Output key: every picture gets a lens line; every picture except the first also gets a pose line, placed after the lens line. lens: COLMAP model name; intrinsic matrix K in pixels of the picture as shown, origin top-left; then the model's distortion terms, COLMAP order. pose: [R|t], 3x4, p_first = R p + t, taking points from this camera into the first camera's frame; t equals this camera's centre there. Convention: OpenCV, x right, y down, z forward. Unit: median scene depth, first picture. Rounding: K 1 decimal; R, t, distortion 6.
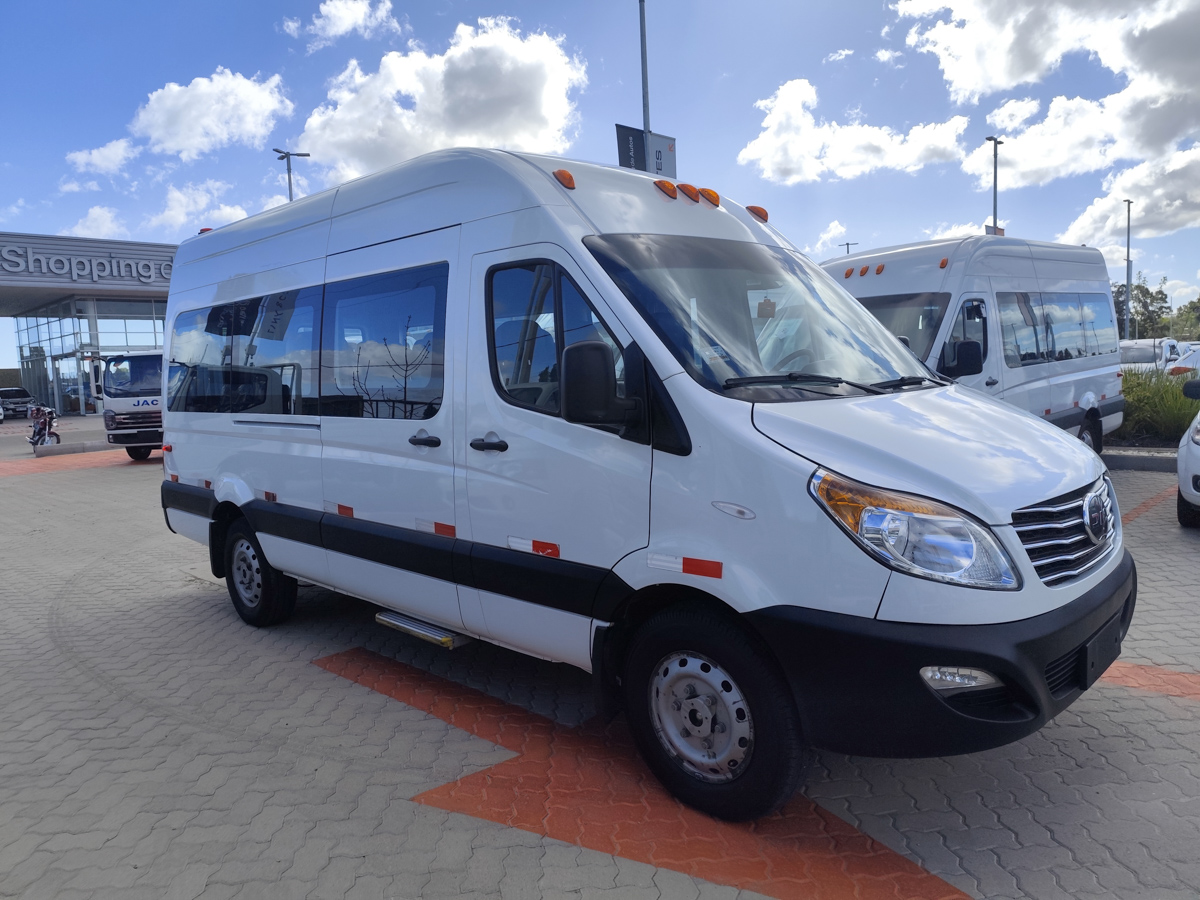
lens RADIAL K [[830.7, 0, 608.1], [0, 830.7, 451.4], [0, 0, 1]] dist [0.027841, -0.032148]
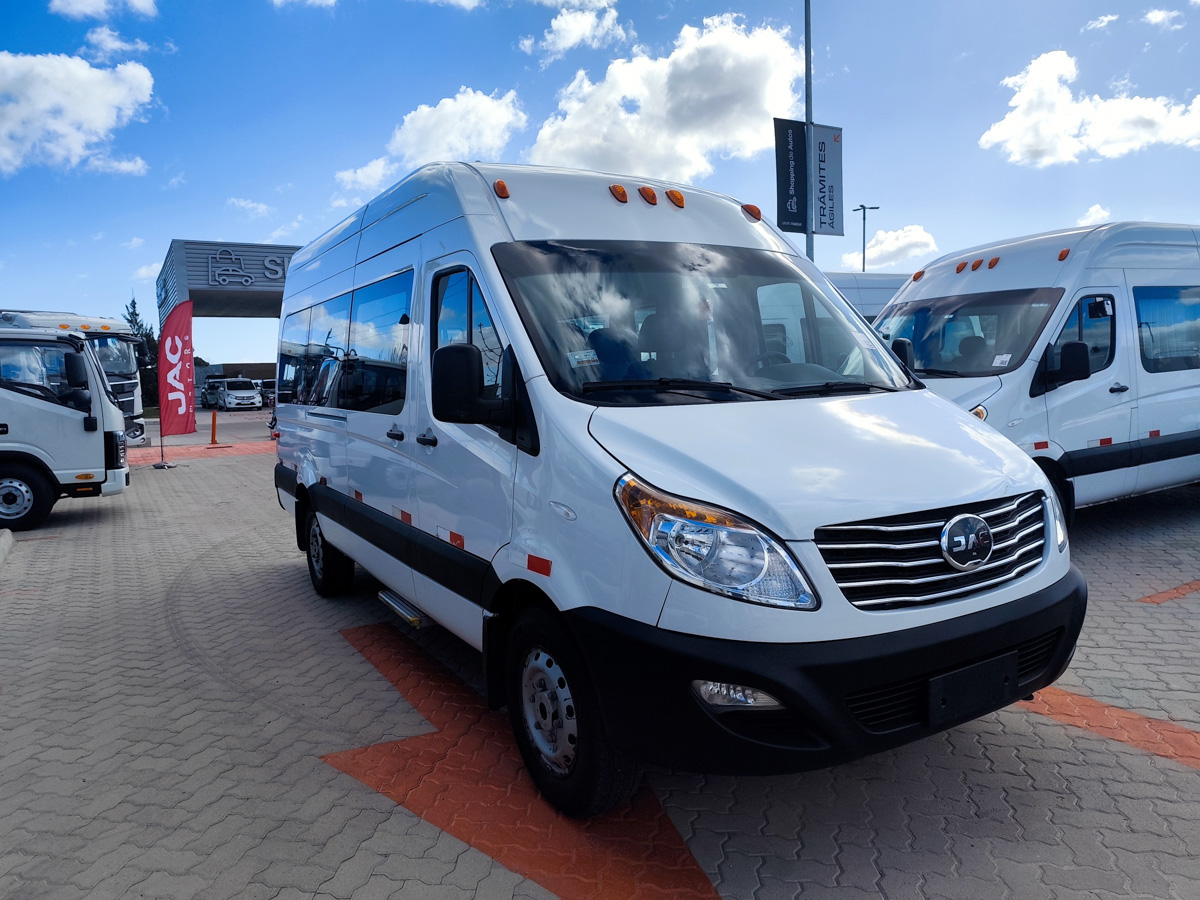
lens RADIAL K [[830.7, 0, 608.1], [0, 830.7, 451.4], [0, 0, 1]] dist [0.027841, -0.032148]
pose [[0.966862, 0.035103, -0.252876, 0.163640], [-0.034544, 0.999381, 0.006649, -0.003934], [0.252953, 0.002306, 0.967476, 0.009426]]
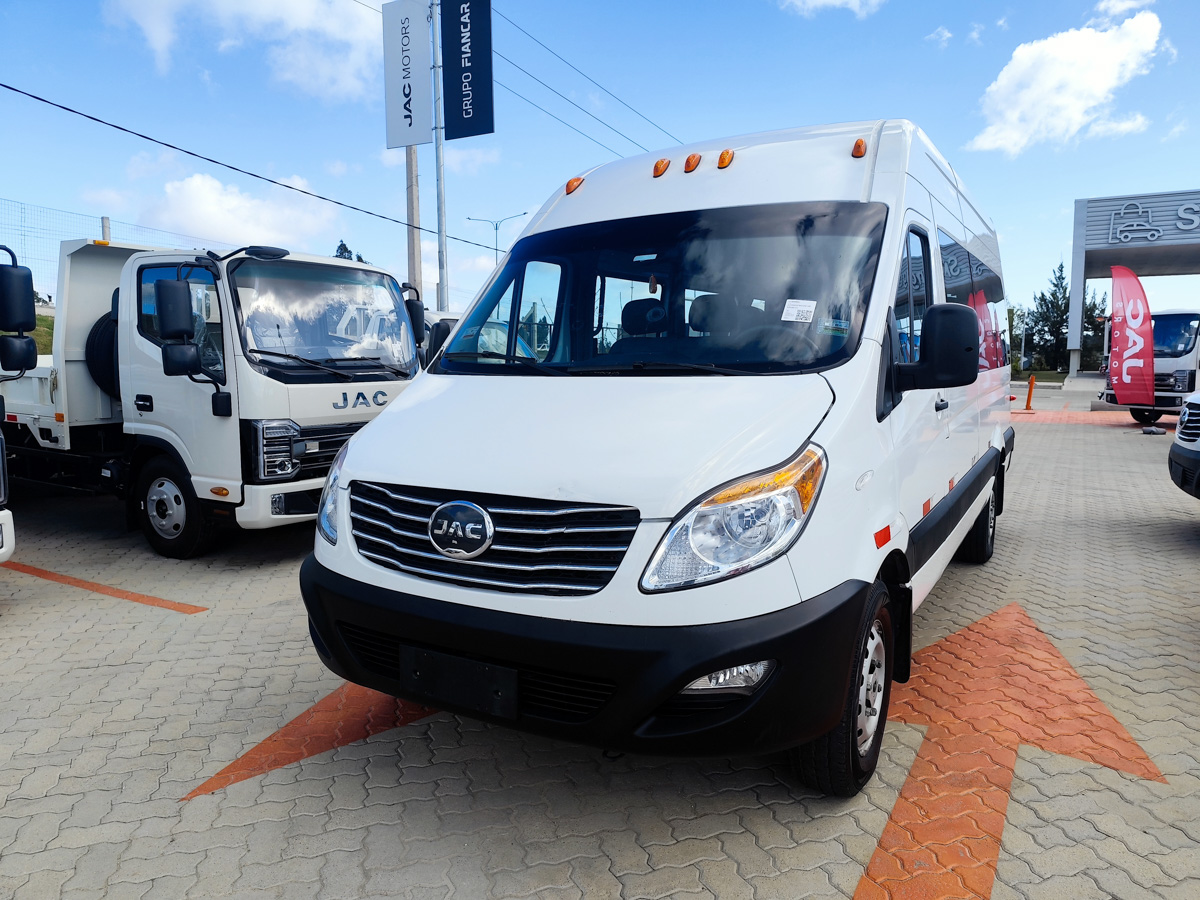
lens RADIAL K [[821.9, 0, 600.0], [0, 821.9, 450.0], [0, 0, 1]] dist [-0.003951, -0.002597]
pose [[0.230211, 0.147541, -0.961891, 0.537942], [-0.094822, 0.987137, 0.128719, -0.046760], [0.968510, 0.061576, 0.241240, 0.352582]]
